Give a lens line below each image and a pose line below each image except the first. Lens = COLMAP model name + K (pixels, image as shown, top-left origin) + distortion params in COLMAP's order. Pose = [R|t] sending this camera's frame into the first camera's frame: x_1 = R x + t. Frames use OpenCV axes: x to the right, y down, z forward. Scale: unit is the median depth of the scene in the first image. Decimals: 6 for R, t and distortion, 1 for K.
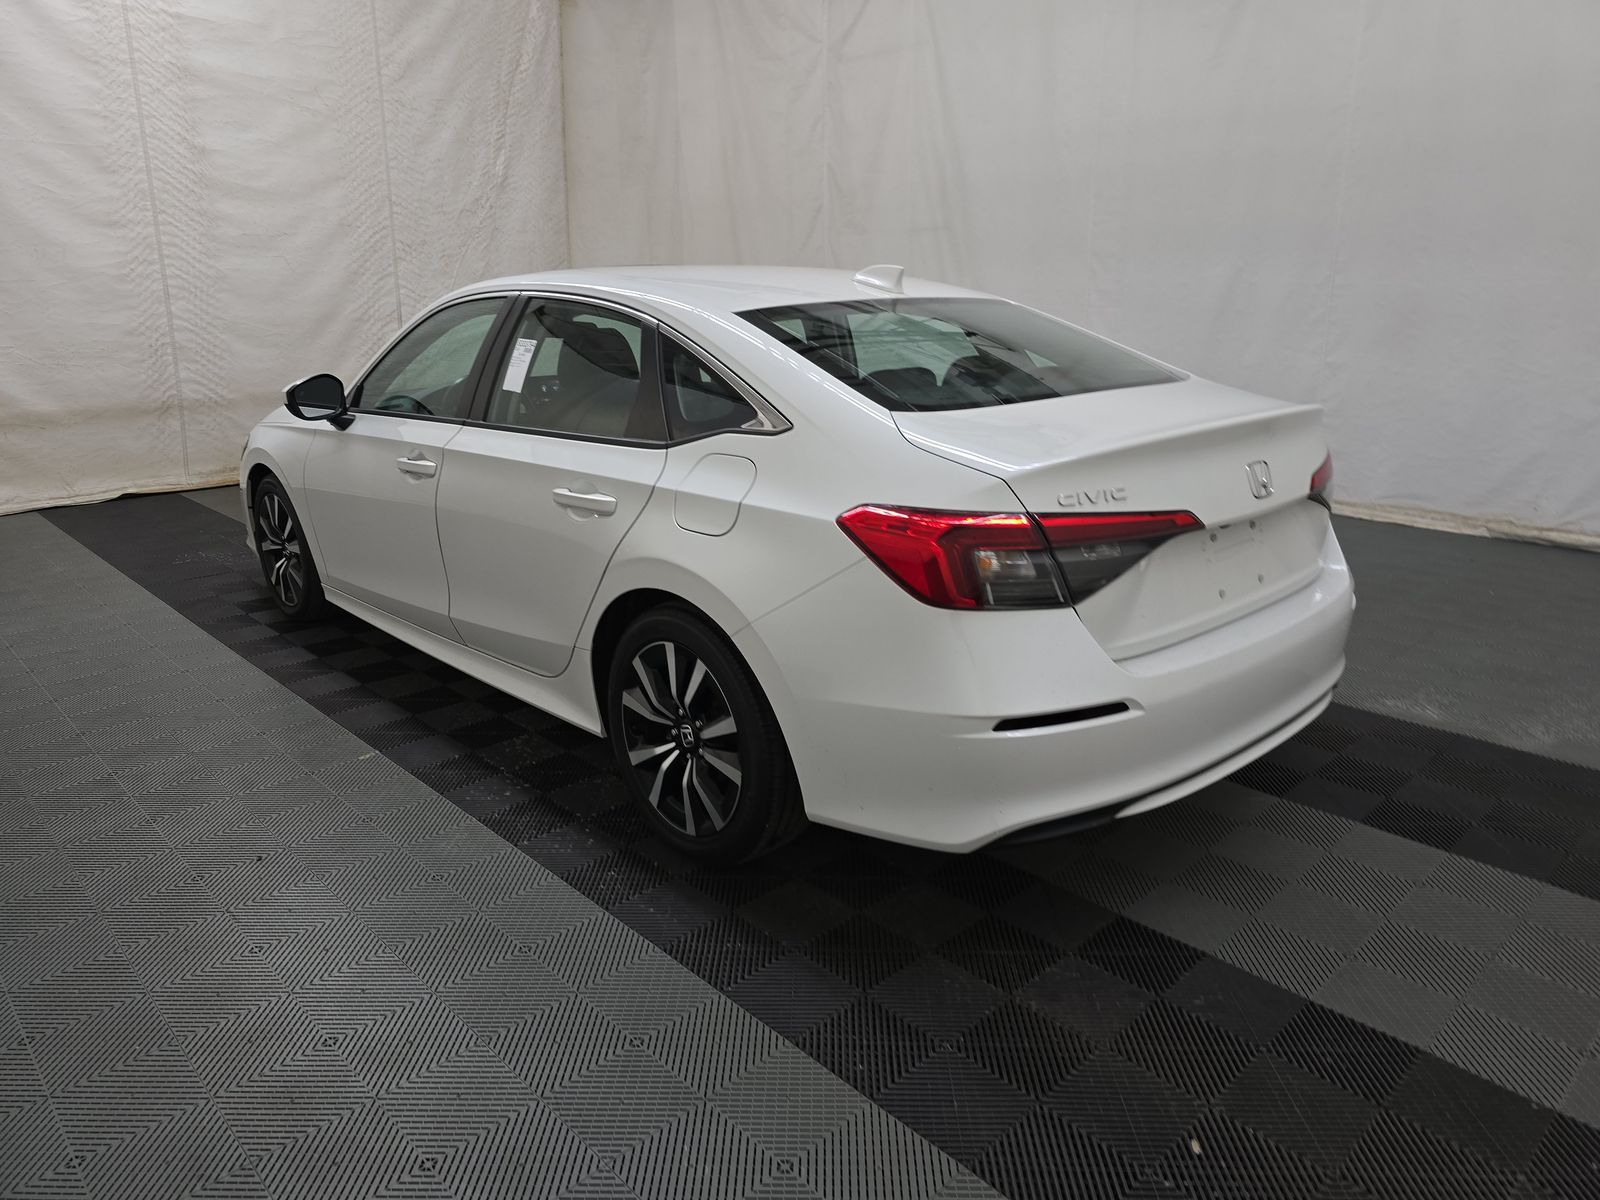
lens RADIAL K [[1053.9, 0, 777.1], [0, 1053.9, 588.8], [0, 0, 1]] dist [0.015946, -0.019795]
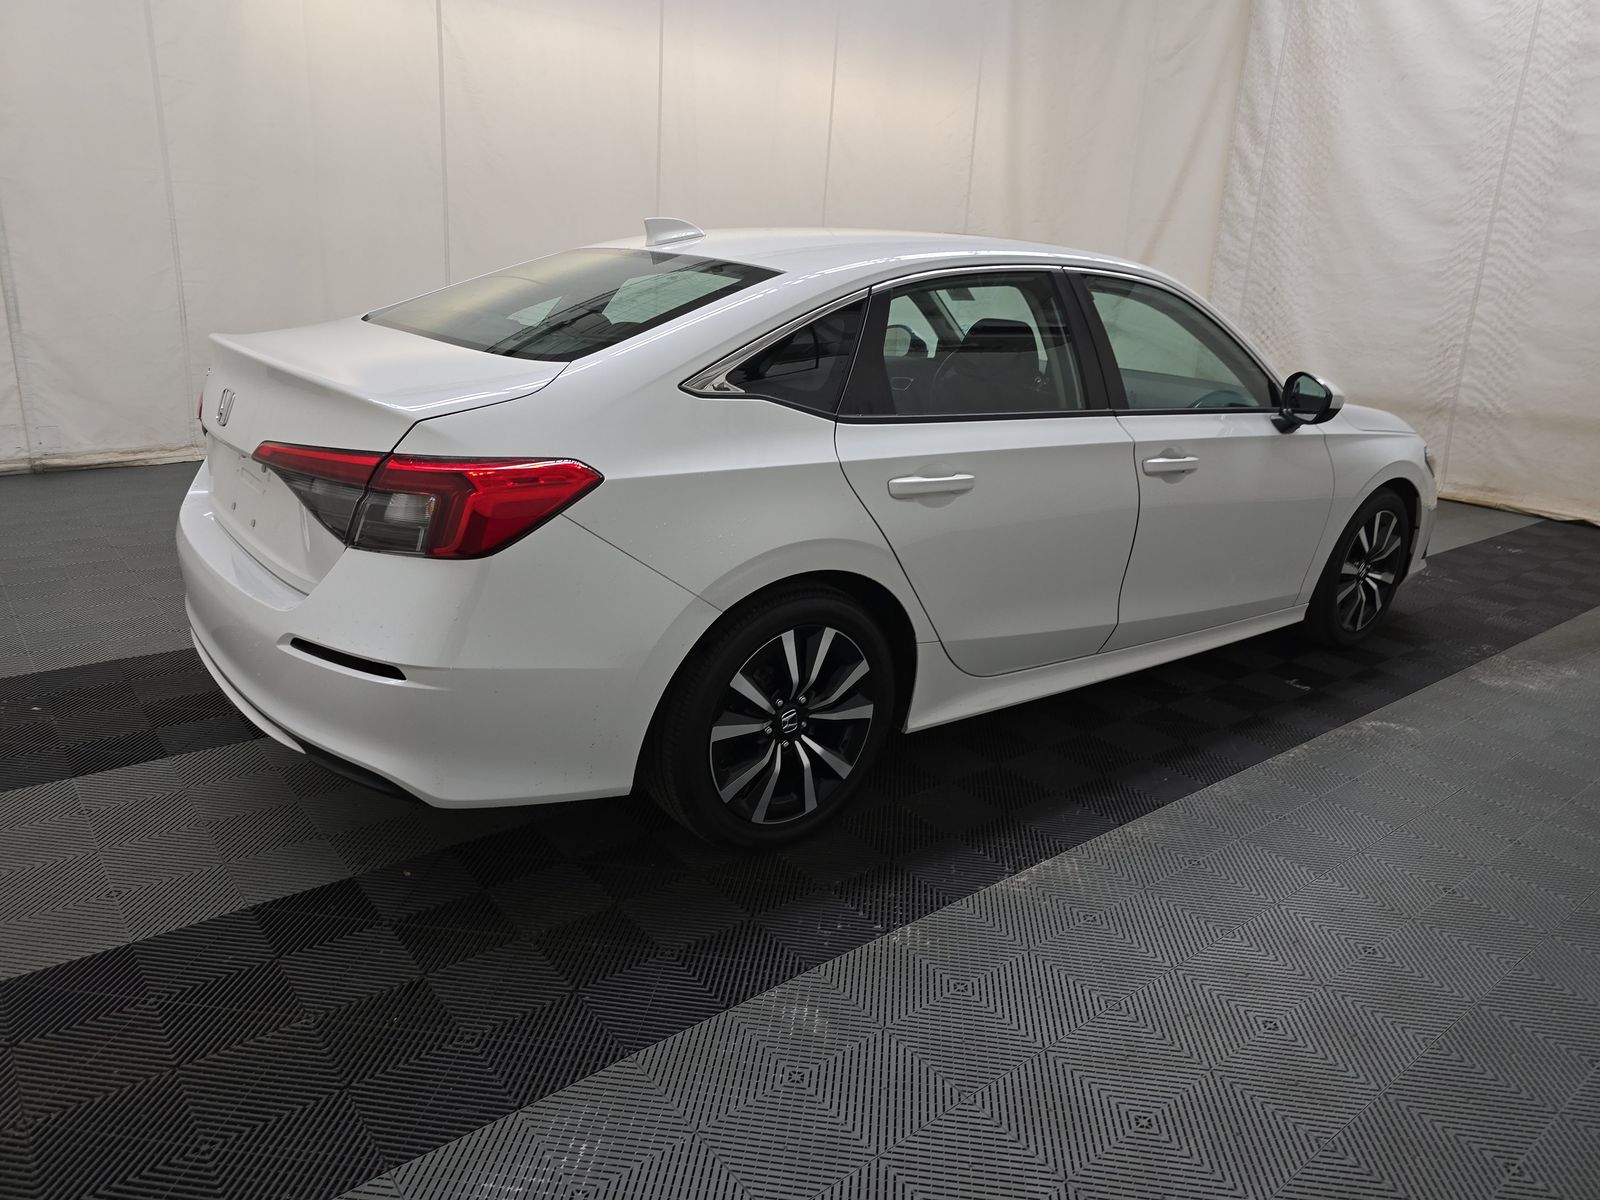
lens RADIAL K [[1053.9, 0, 798.5], [0, 1053.9, 611.7], [0, 0, 1]] dist [0.015946, -0.019795]
pose [[-0.077267, 0.319024, -0.944592, 0.468950], [-0.321237, 0.888934, 0.326503, -0.136778], [0.943841, 0.328665, 0.033797, 0.476721]]
